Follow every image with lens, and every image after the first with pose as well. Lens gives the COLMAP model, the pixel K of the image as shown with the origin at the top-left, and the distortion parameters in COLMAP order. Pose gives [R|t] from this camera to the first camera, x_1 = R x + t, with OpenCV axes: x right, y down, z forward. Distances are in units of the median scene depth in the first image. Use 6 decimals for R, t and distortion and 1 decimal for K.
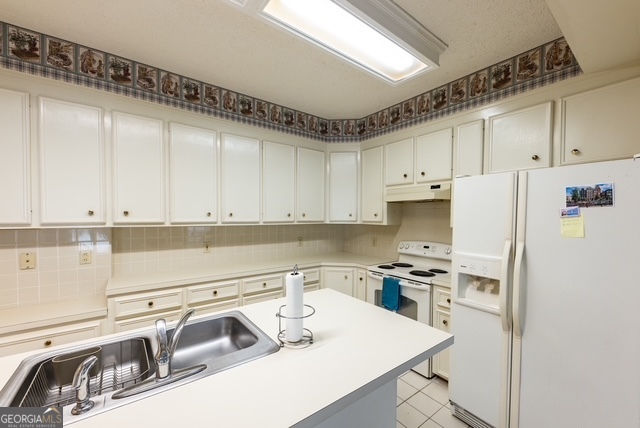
lens RADIAL K [[255.2, 0, 319.2], [0, 255.2, 217.7], [0, 0, 1]] dist [0.003806, -0.000071]
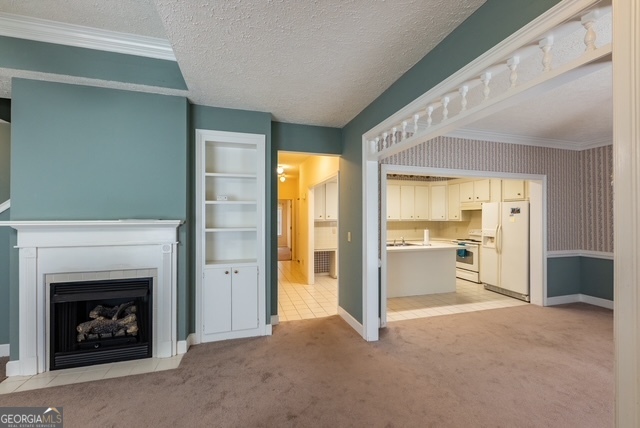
lens RADIAL K [[255.2, 0, 319.2], [0, 255.2, 217.7], [0, 0, 1]] dist [0.003806, -0.000071]
pose [[0.943836, -0.006314, -0.330353, -0.161940], [0.003364, 0.999949, -0.009502, 0.019144], [0.330397, 0.007857, 0.943809, -1.520599]]
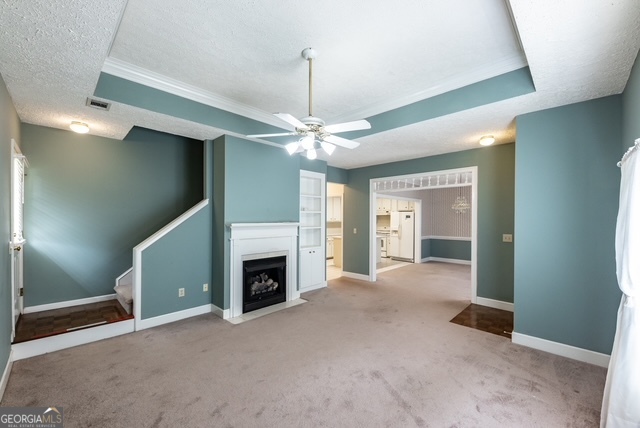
lens RADIAL K [[255.2, 0, 319.2], [0, 255.2, 217.7], [0, 0, 1]] dist [0.003806, -0.000071]
pose [[0.985181, -0.000366, 0.171520, -1.167068], [0.001739, 0.999968, -0.007853, -0.000160], [-0.171512, 0.008035, 0.985149, -2.516830]]
